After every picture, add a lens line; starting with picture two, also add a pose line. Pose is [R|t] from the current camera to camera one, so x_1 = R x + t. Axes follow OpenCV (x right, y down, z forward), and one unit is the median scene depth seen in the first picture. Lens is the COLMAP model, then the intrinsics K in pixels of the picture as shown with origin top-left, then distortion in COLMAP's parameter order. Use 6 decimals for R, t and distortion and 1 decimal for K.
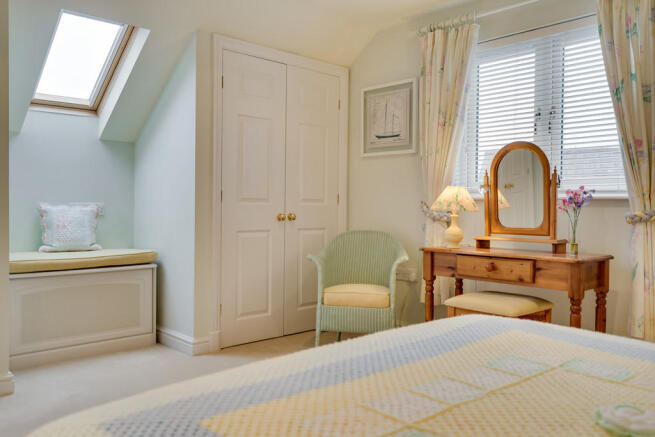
lens RADIAL K [[531.7, 0, 327.5], [0, 531.7, 218.5], [0, 0, 1]] dist [0.004109, 0.004577]
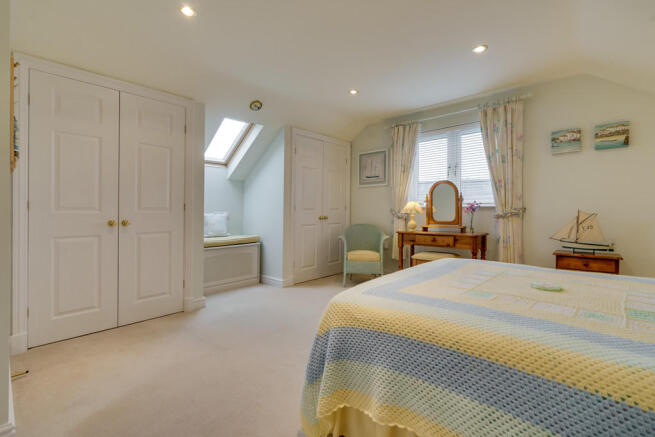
lens RADIAL K [[295.8, 0, 327.5], [0, 295.8, 218.5], [0, 0, 1]] dist [-0.000162, 0.000020]
pose [[0.996932, -0.015625, 0.076691, -0.168164], [0.015606, 0.999878, 0.000850, -0.000730], [-0.076695, 0.000349, 0.997055, -0.121809]]
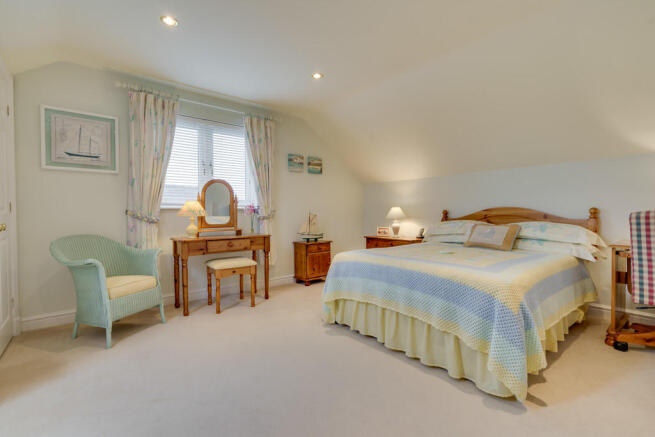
lens RADIAL K [[295.8, 0, 327.5], [0, 295.8, 218.5], [0, 0, 1]] dist [-0.000162, 0.000020]
pose [[0.074904, -0.025207, 0.996872, -0.591874], [0.031999, 0.999226, 0.022862, -0.012343], [-0.996677, 0.030187, 0.075653, 0.468394]]
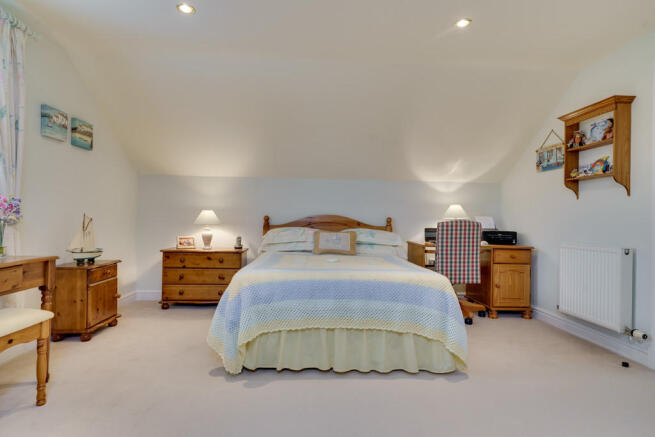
lens RADIAL K [[351.7, 0, 327.5], [0, 351.7, 218.5], [0, 0, 1]] dist [0.005432, 0.001179]
pose [[-0.758768, -0.019297, 0.651075, -0.388167], [-0.006523, 0.999736, 0.022028, -0.022723], [-0.651329, 0.012467, -0.758693, 0.880554]]
